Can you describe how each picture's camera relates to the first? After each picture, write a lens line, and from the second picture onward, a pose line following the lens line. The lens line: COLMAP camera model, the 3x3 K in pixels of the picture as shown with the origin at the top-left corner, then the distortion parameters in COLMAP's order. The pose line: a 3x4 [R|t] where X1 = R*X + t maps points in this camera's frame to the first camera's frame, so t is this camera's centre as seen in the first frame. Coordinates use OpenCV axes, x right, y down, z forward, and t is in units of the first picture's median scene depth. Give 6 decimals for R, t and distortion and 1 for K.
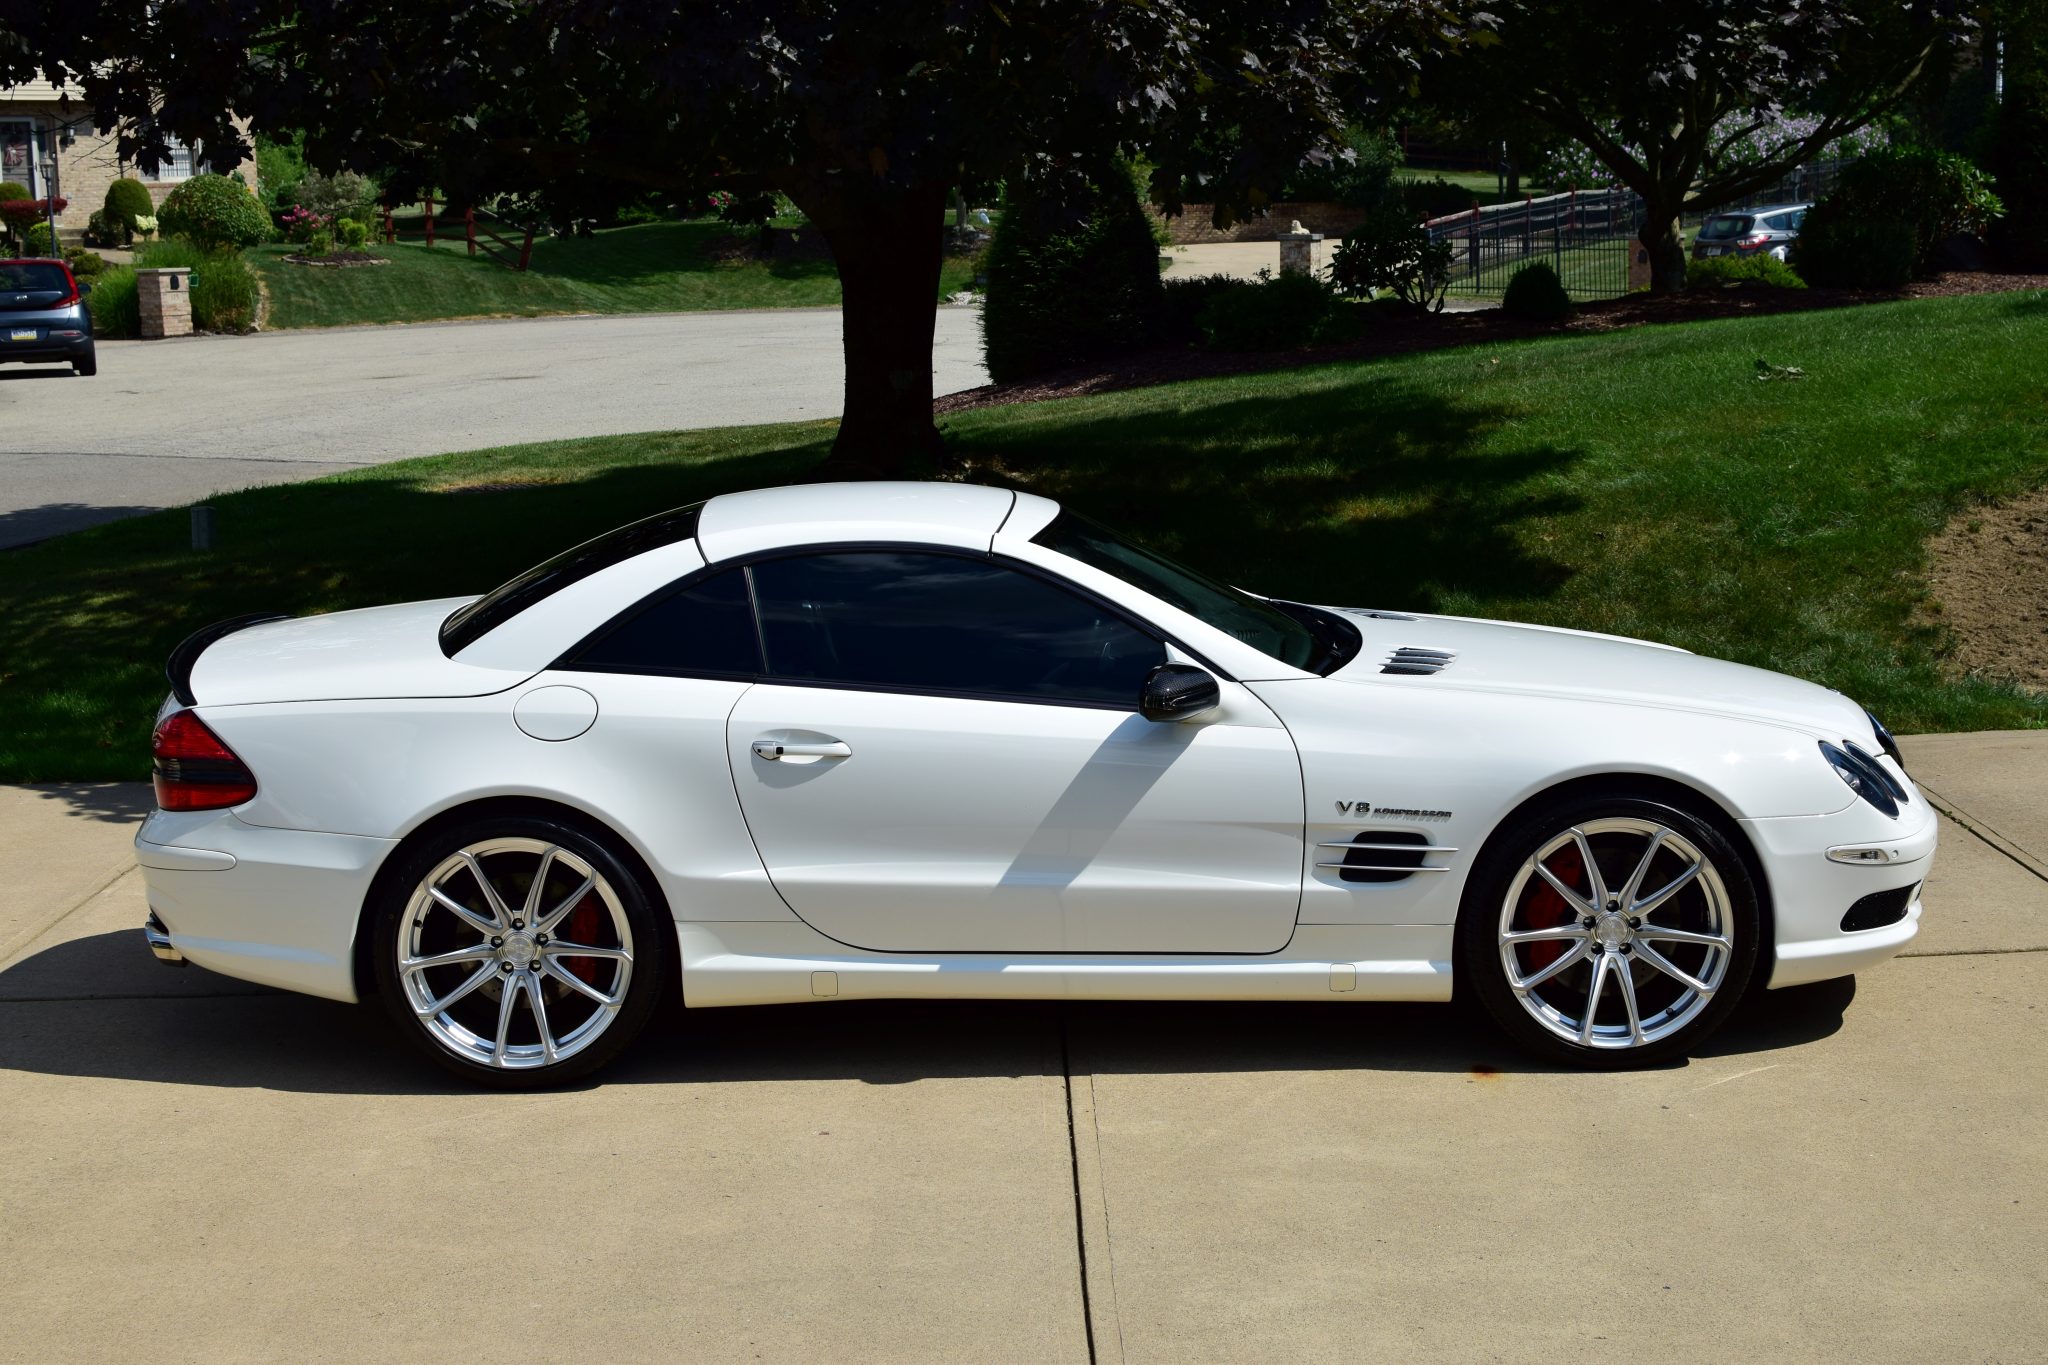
lens RADIAL K [[3117.6, 0, 1026.9], [0, 3117.6, 682.2], [0, 0, 1]] dist [0.007393, 0.000000]
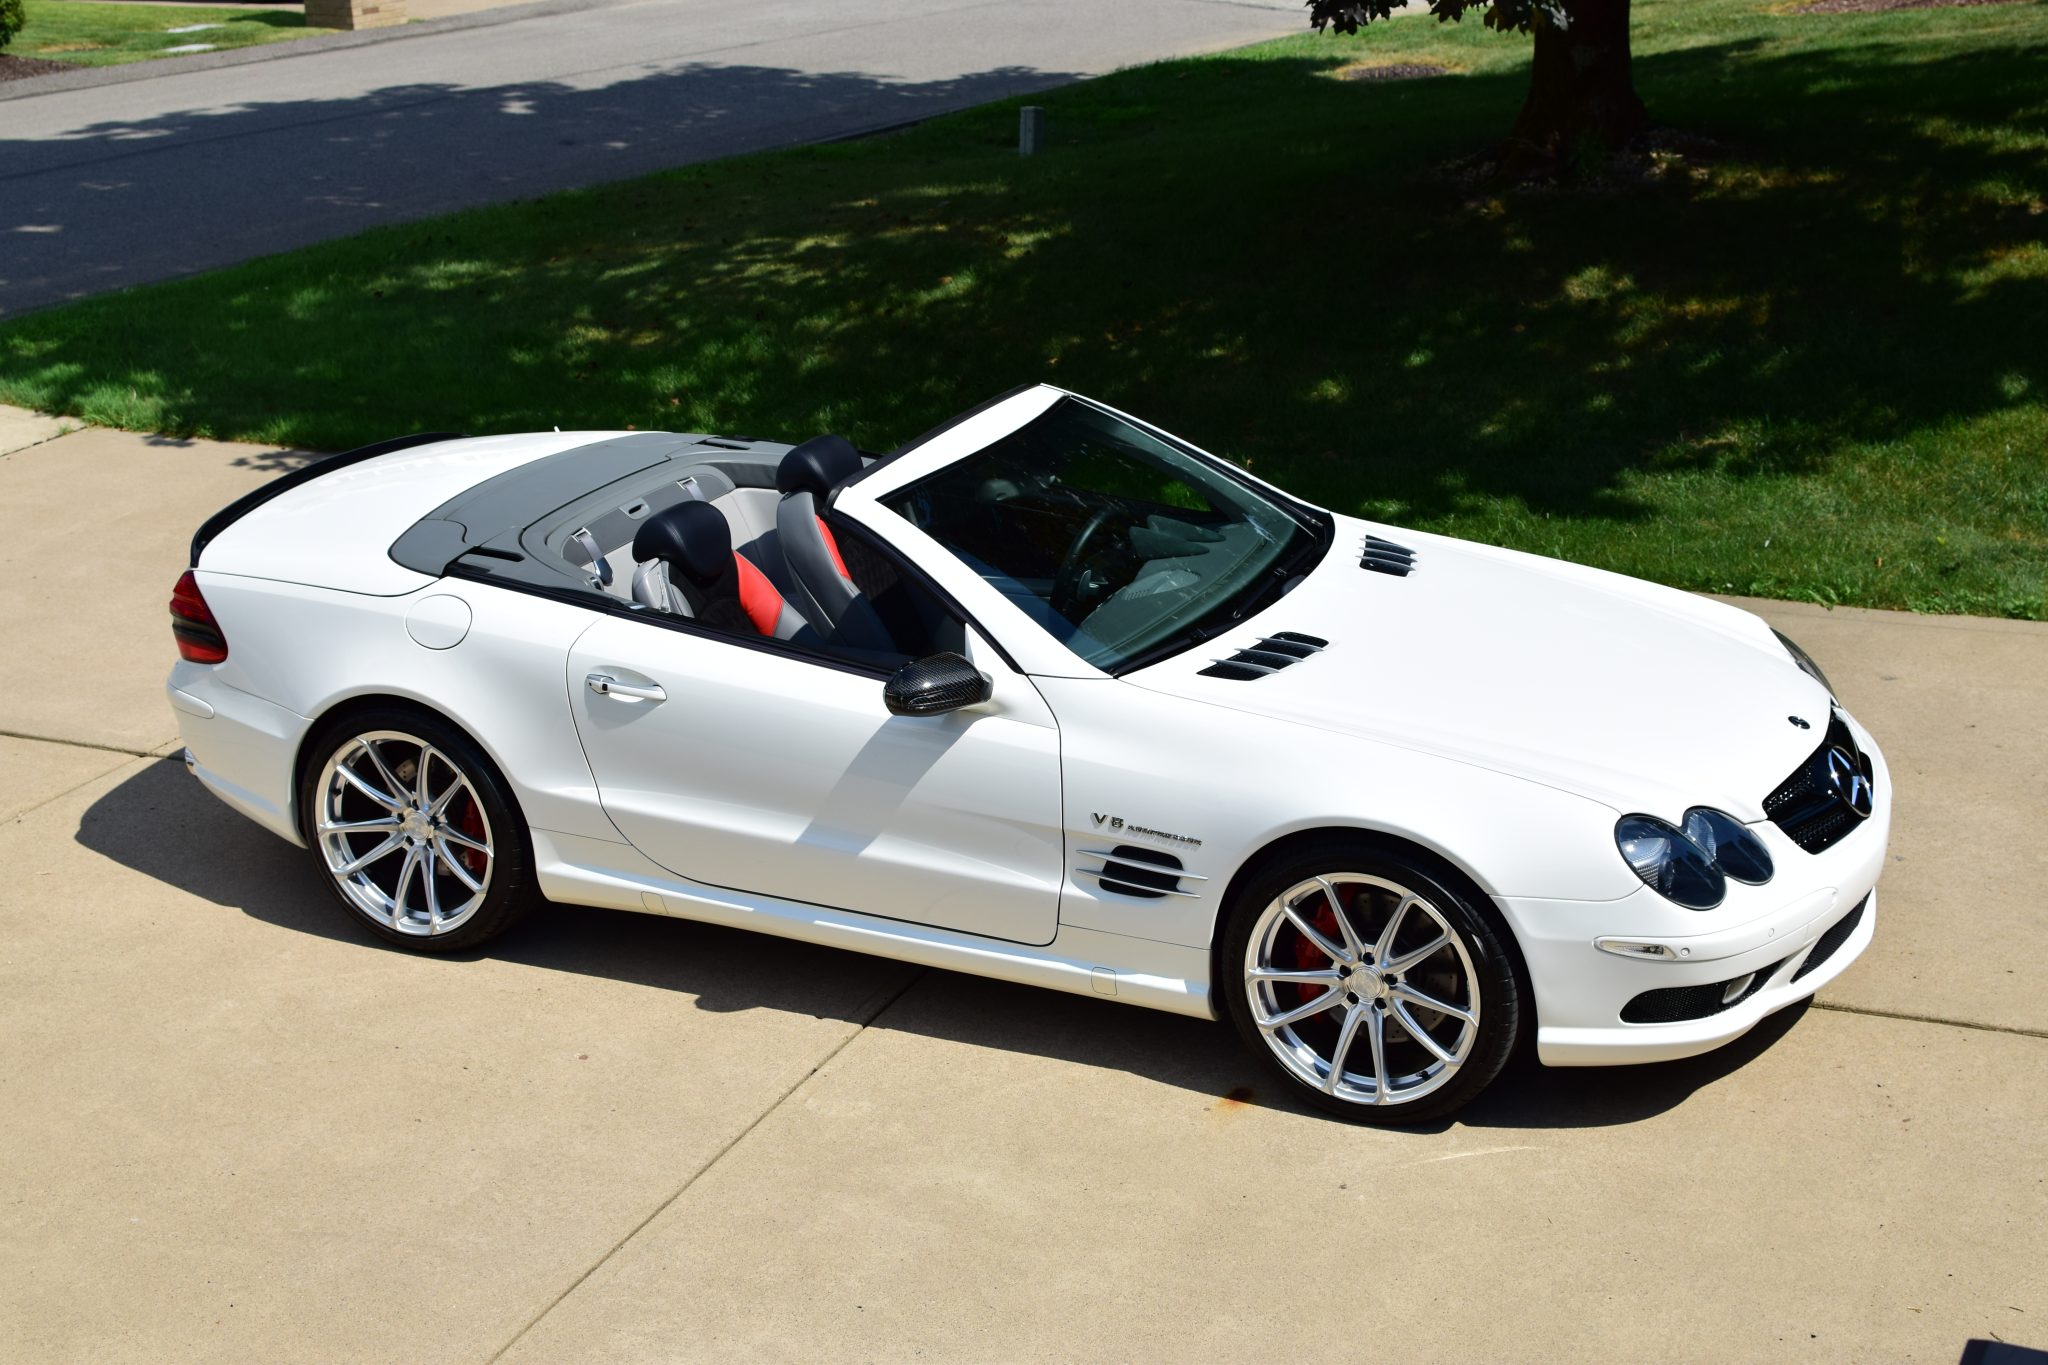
lens RADIAL K [[3117.6, 0, 1016.6], [0, 3117.6, 681.6], [0, 0, 1]] dist [0.007393, 0.000000]
pose [[0.903127, 0.132886, -0.408293, 0.468187], [-0.054913, 0.978841, 0.197115, -0.192033], [0.425848, -0.155599, 0.891315, 0.122975]]
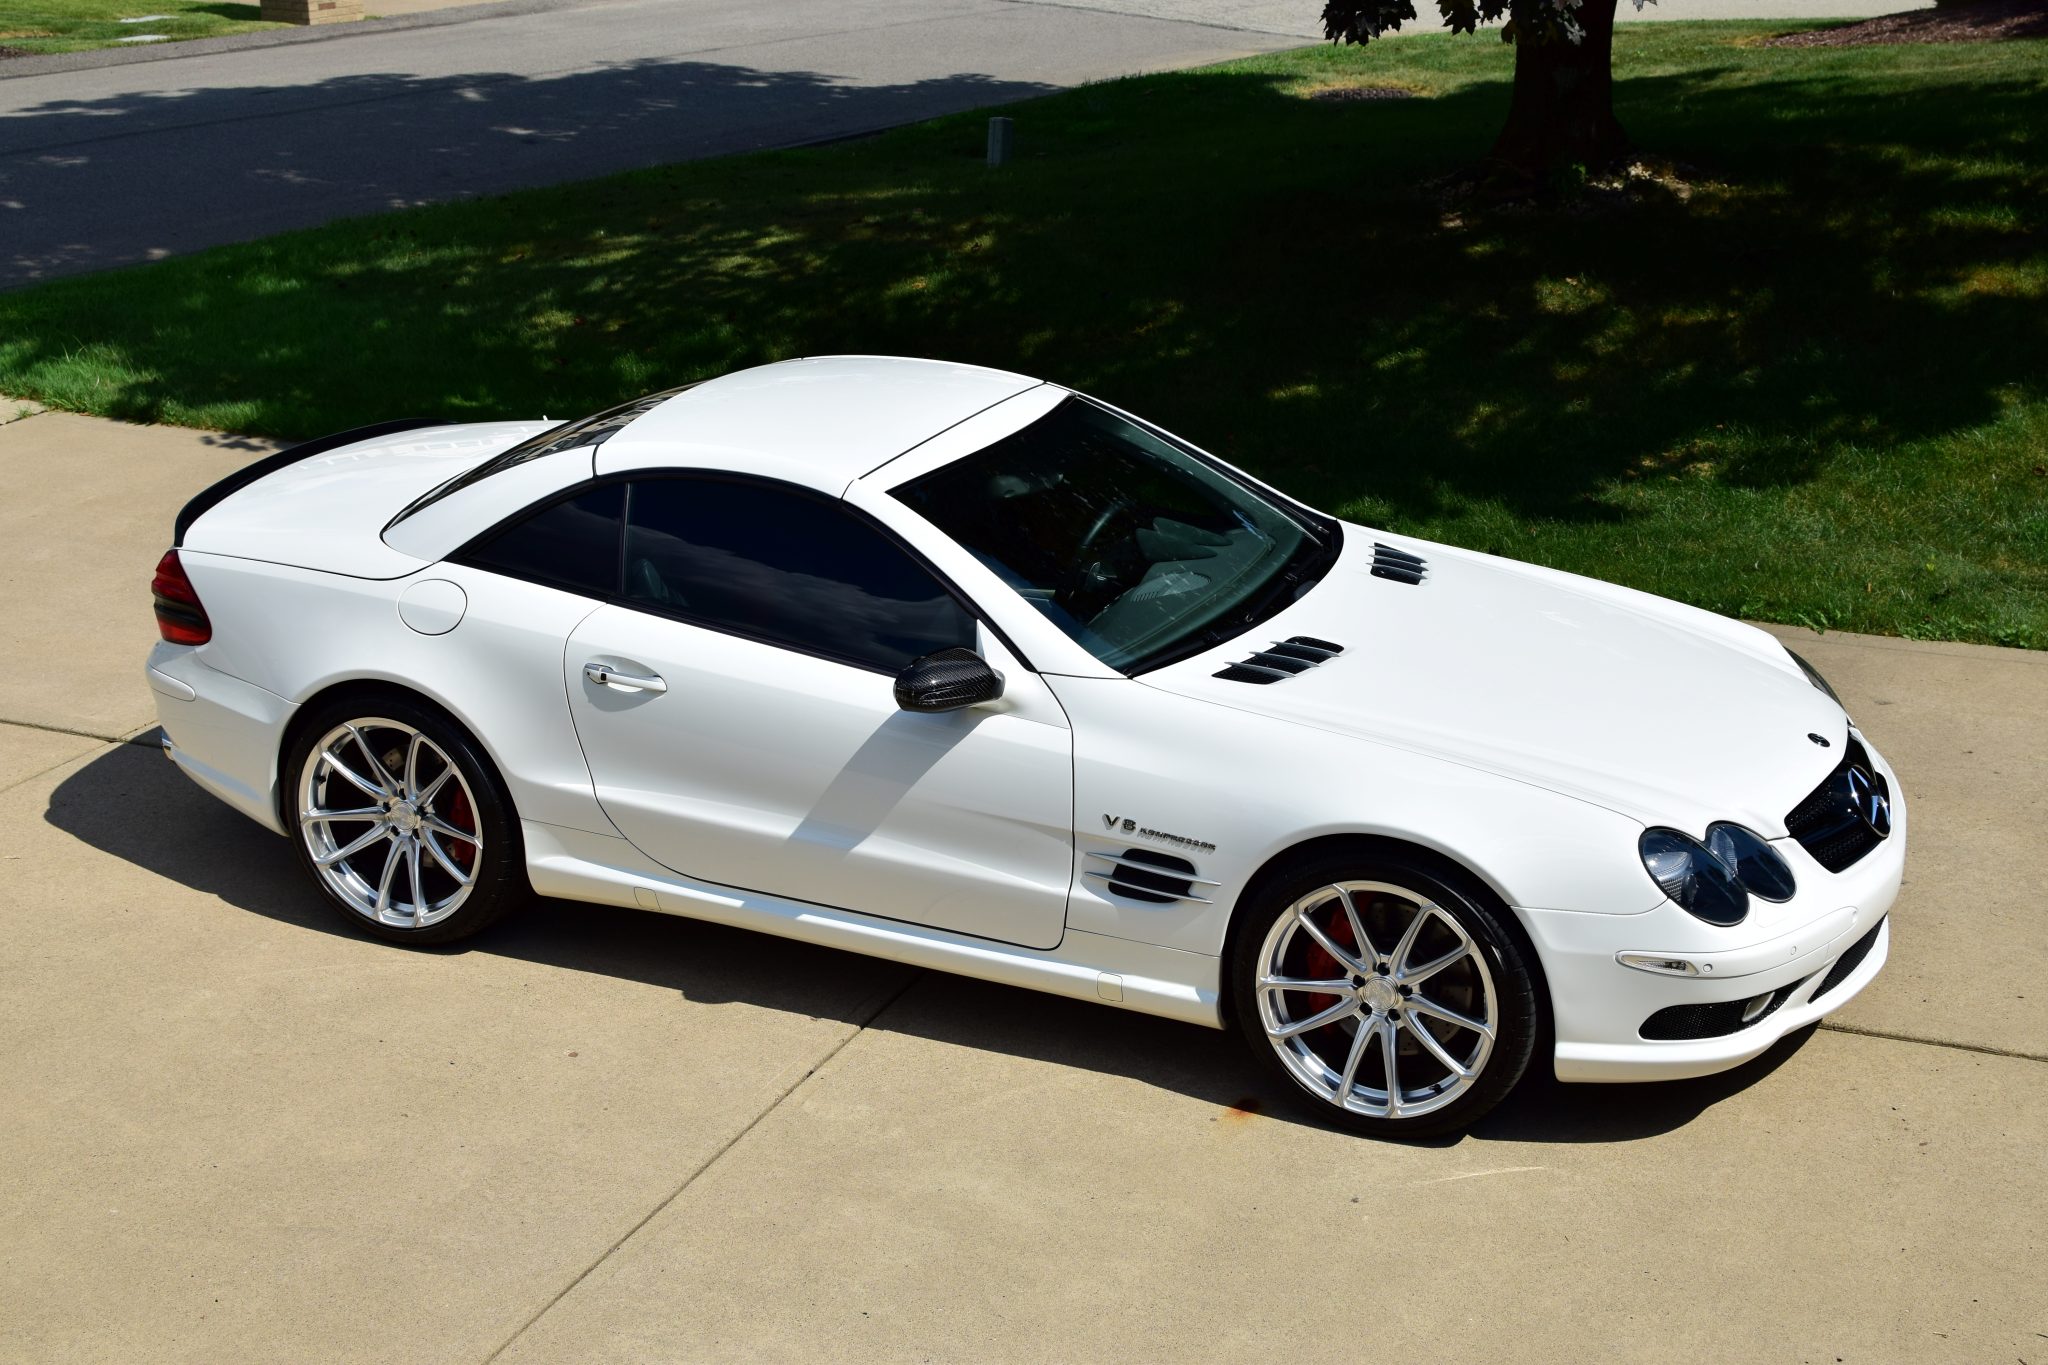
lens RADIAL K [[3117.6, 0, 1017.3], [0, 3117.6, 682.4], [0, 0, 1]] dist [0.007393, 0.000000]
pose [[0.909660, 0.150781, -0.387018, 0.437023], [-0.082004, 0.978638, 0.188528, -0.178965], [0.407177, -0.139760, 0.902593, 0.127064]]
